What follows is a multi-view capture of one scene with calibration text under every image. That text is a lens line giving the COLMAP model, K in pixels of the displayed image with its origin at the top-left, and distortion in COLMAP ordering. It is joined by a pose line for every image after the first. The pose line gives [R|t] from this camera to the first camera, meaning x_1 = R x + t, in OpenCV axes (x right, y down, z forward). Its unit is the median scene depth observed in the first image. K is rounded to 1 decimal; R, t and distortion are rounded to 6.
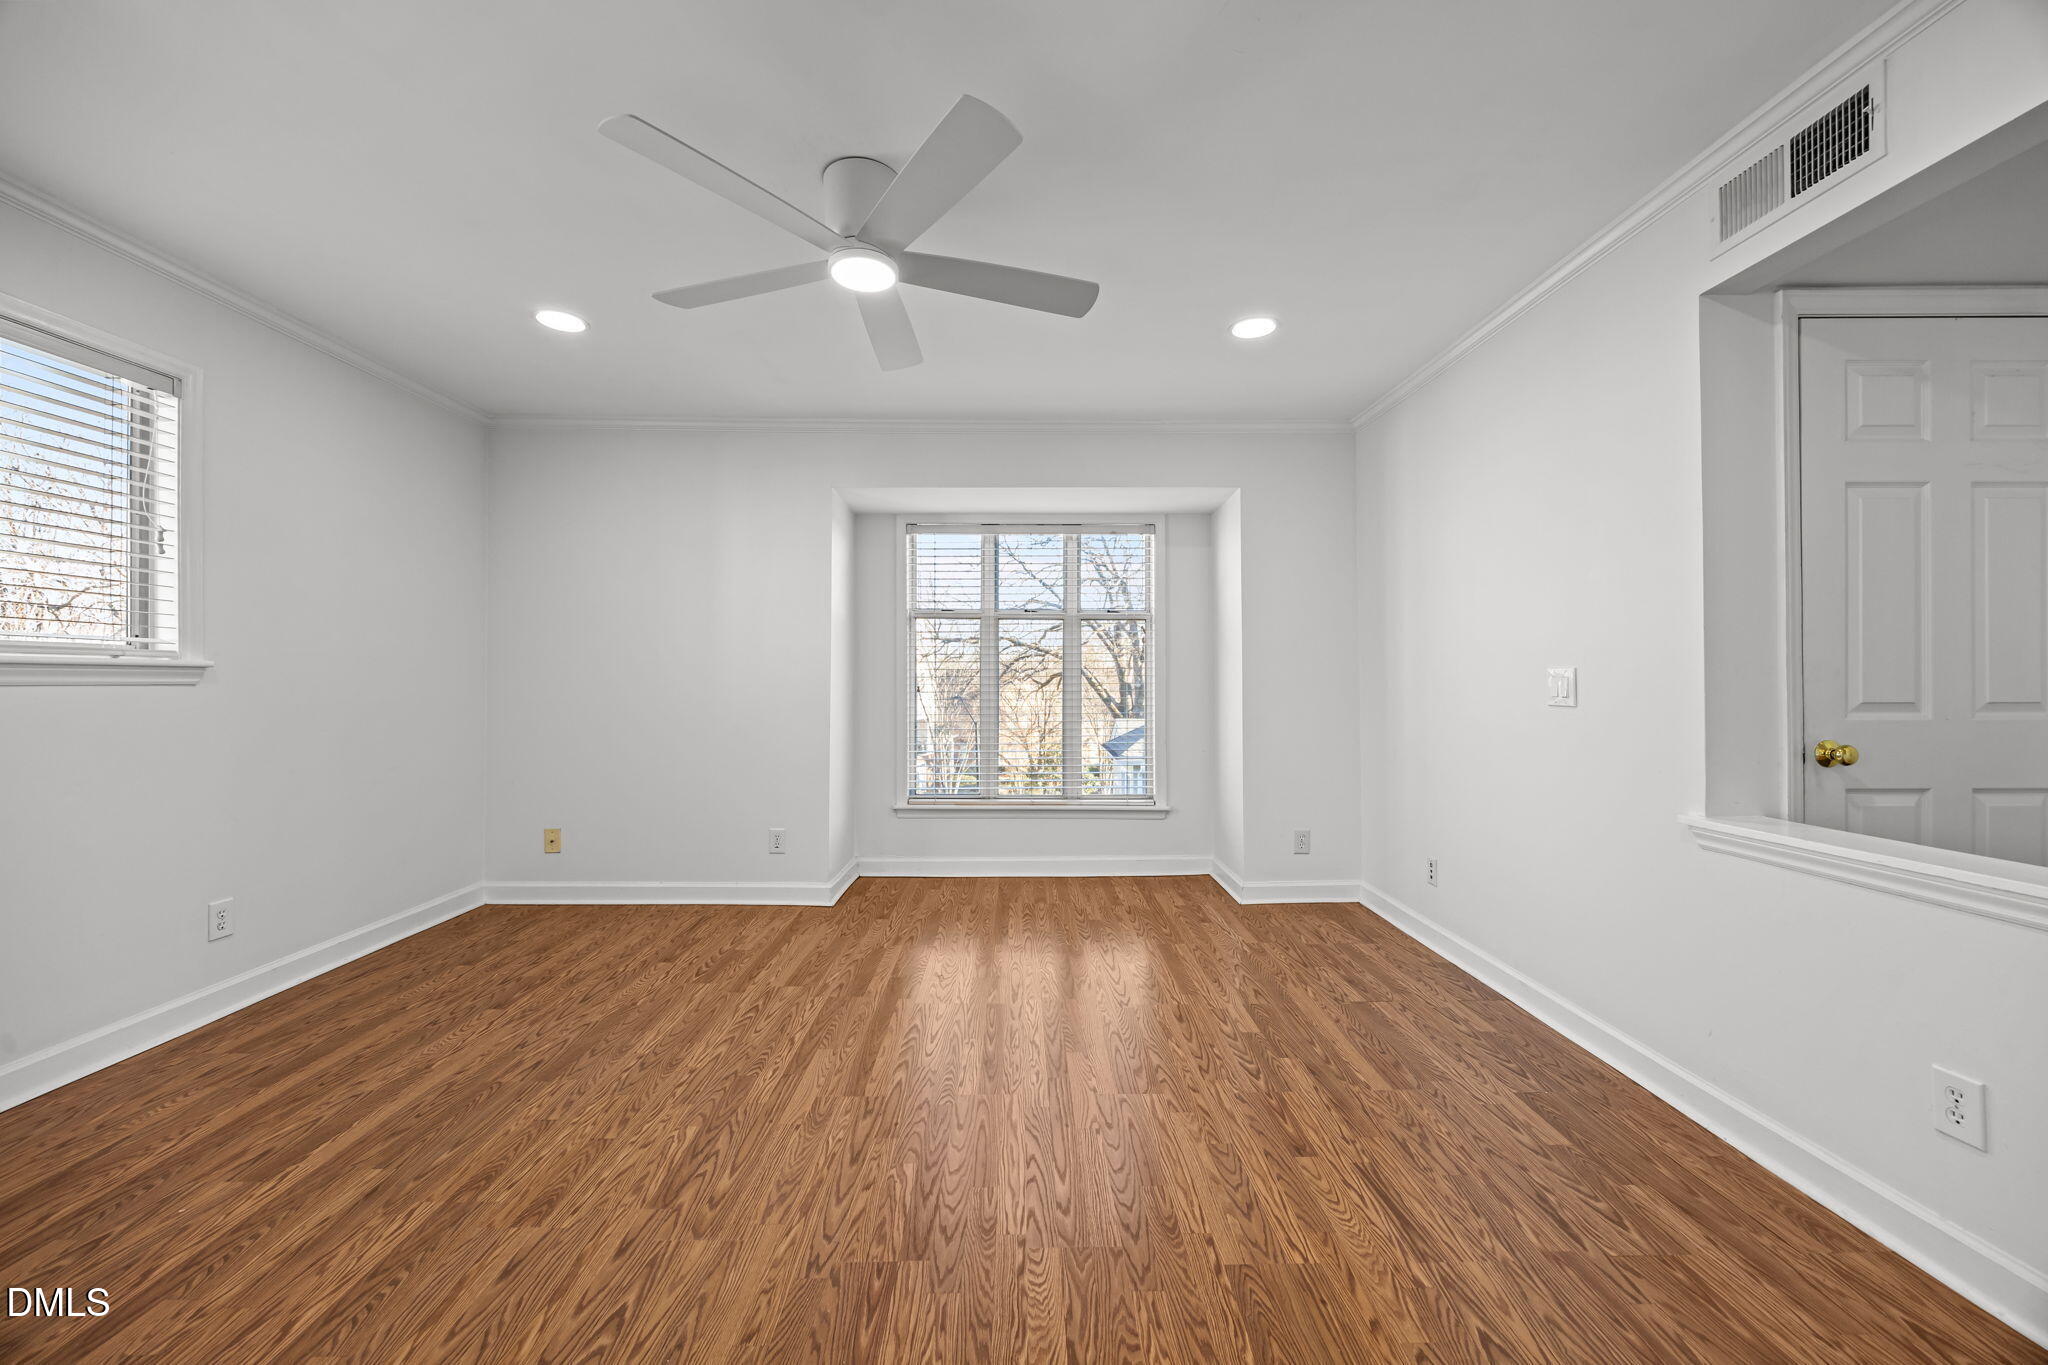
lens RADIAL K [[778.6, 0, 1025.2], [0, 778.6, 680.3], [0, 0, 1]] dist [-0.005506, 0.000746]
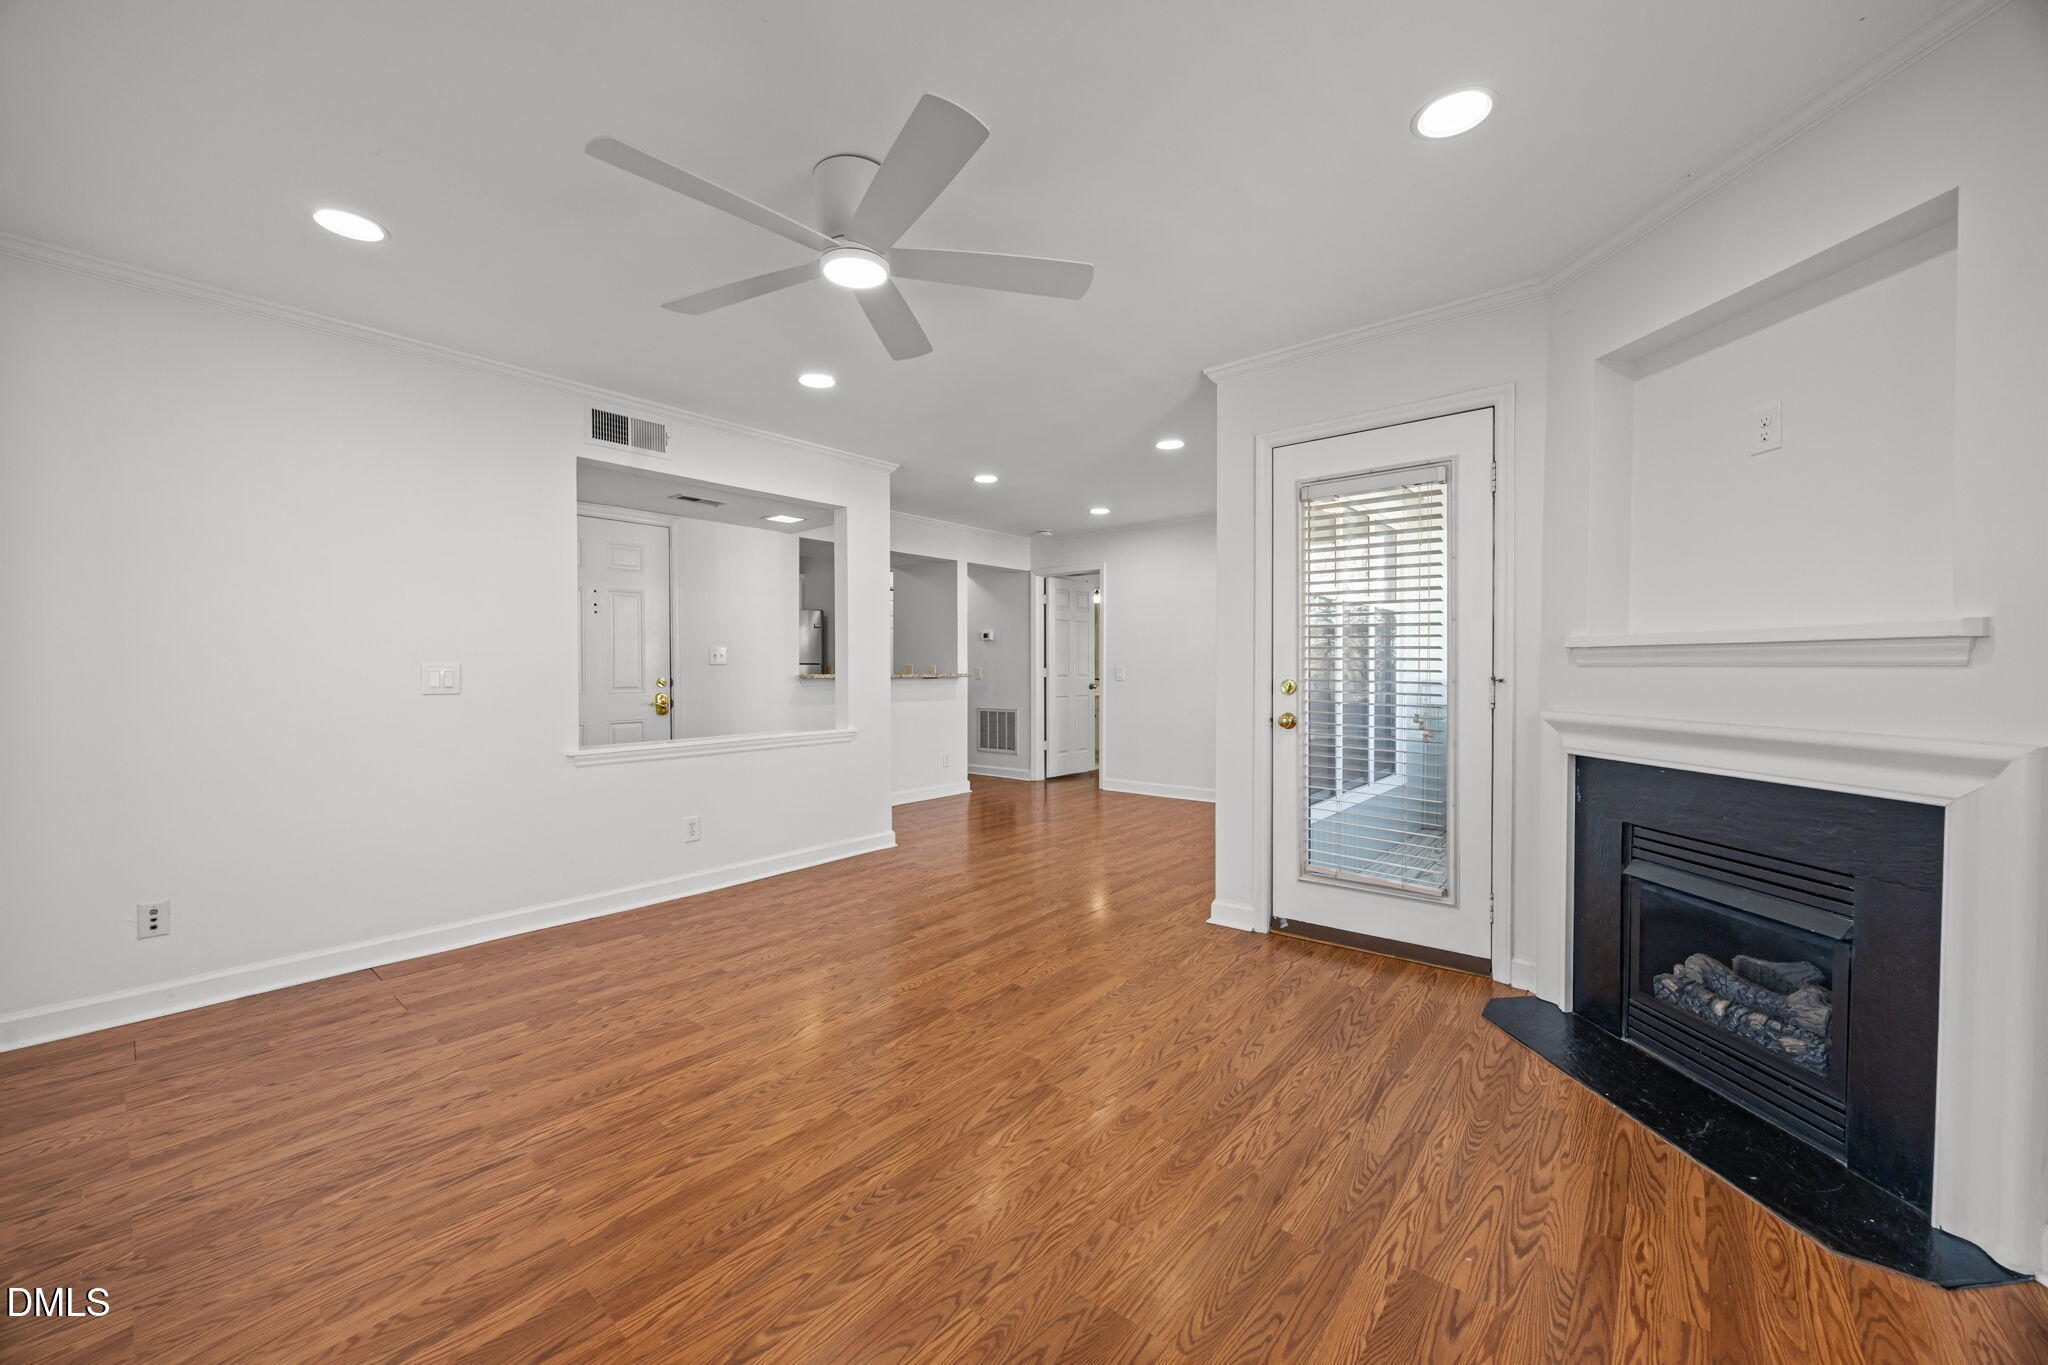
lens RADIAL K [[778.6, 0, 1032.4], [0, 778.6, 669.9], [0, 0, 1]] dist [-0.005506, 0.000746]
pose [[-0.763590, 0.003250, 0.645693, -0.970565], [0.004923, 0.999988, 0.000789, -0.002742], [-0.645682, 0.003781, -0.763597, 1.516975]]
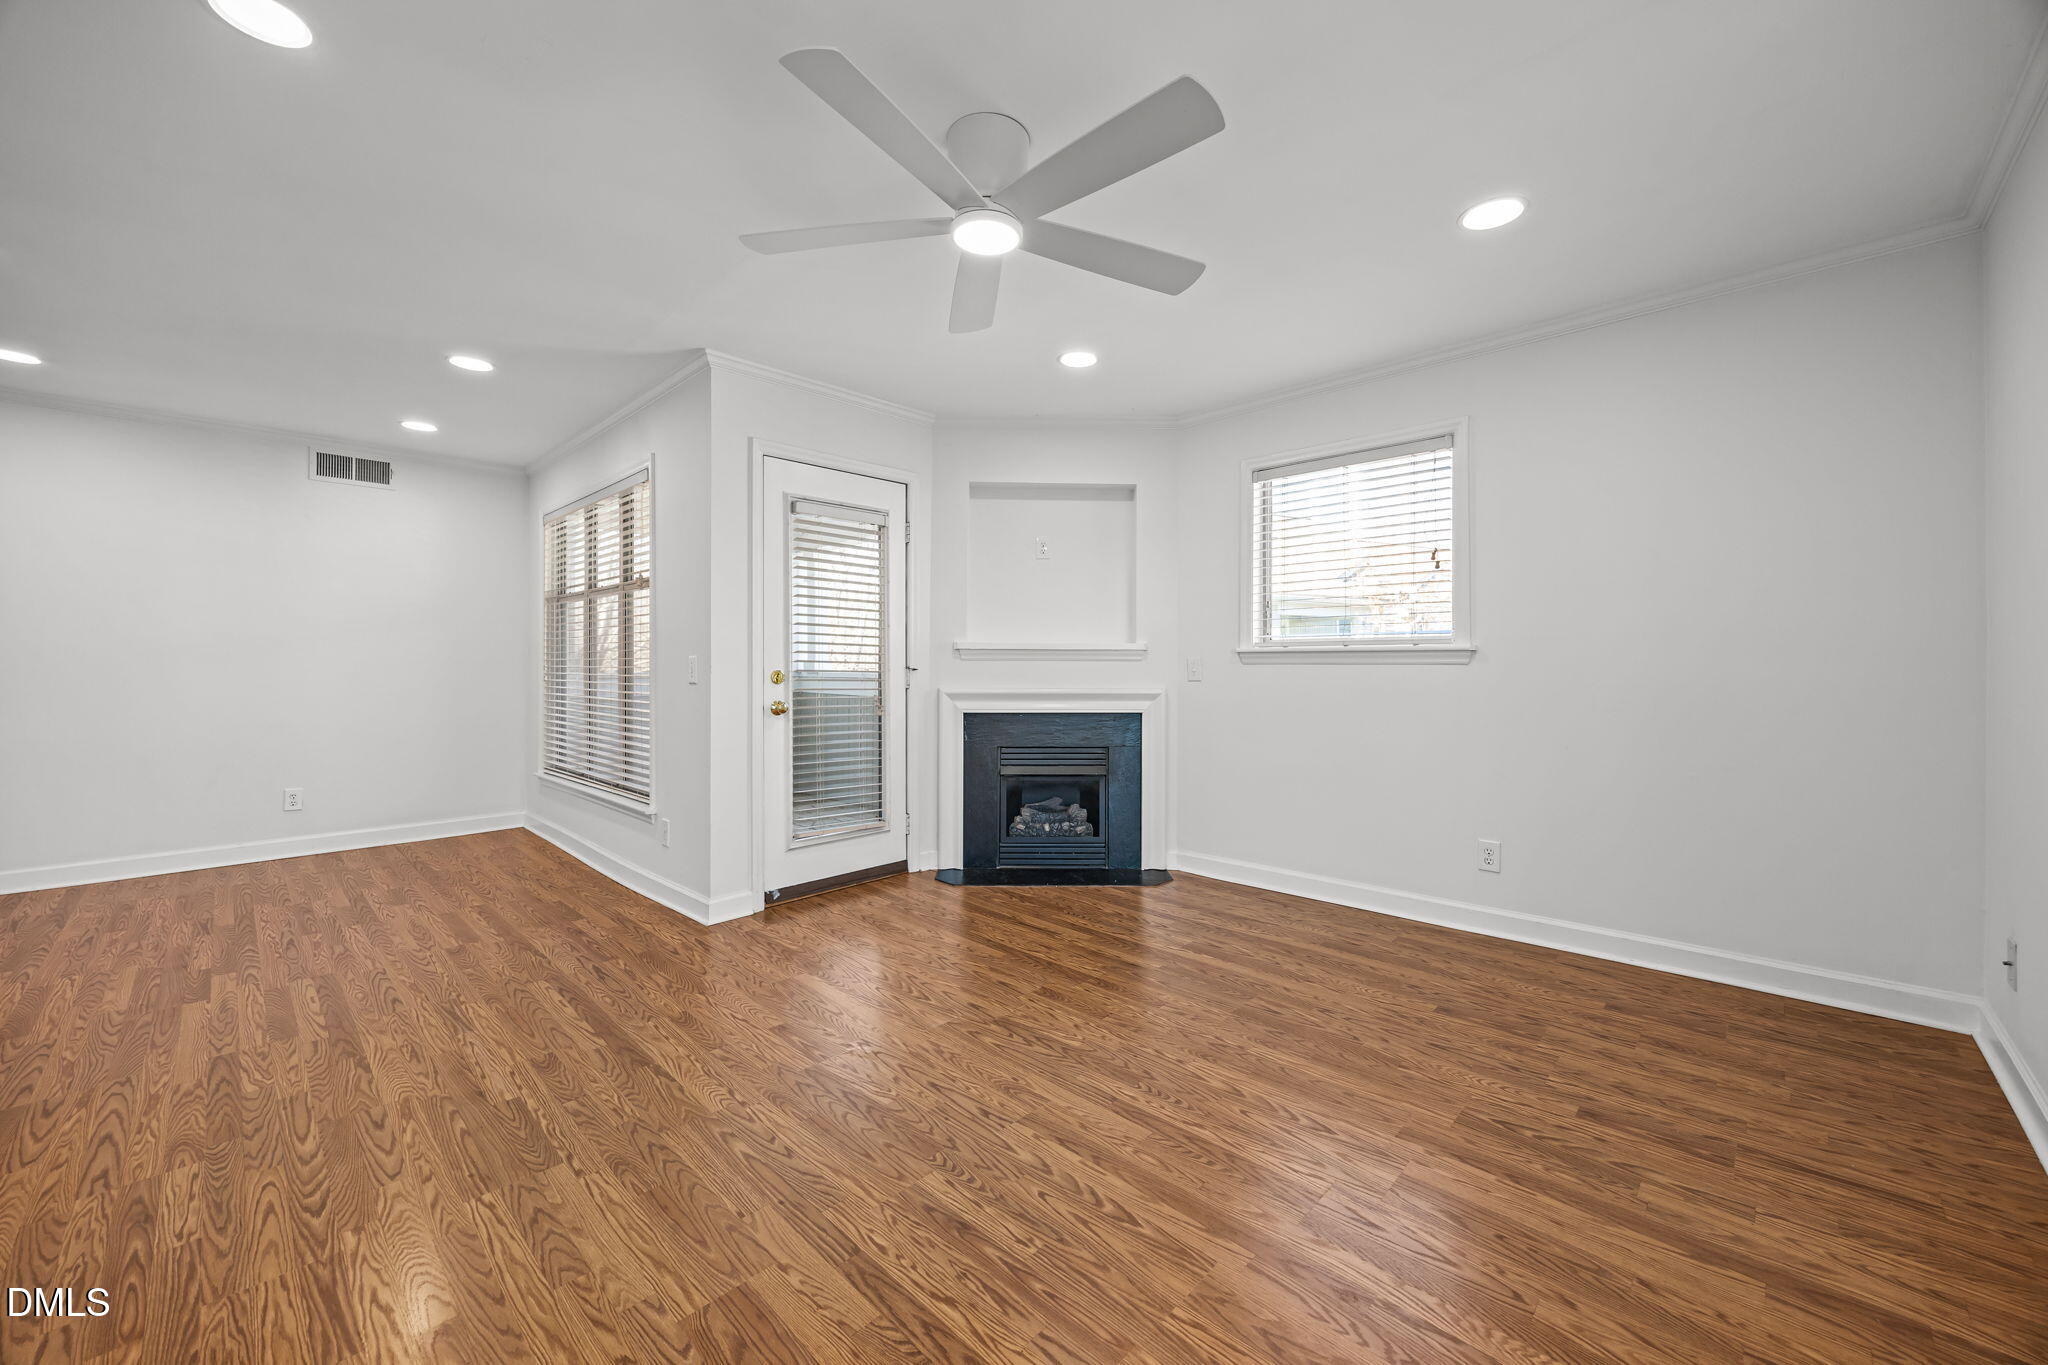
lens RADIAL K [[778.6, 0, 1027.6], [0, 778.6, 664.6], [0, 0, 1]] dist [-0.005506, 0.000746]
pose [[-0.701446, 0.002431, -0.712718, 0.408144], [0.001250, 0.999997, 0.002181, 0.003727], [0.712721, 0.000639, -0.701447, 1.583003]]
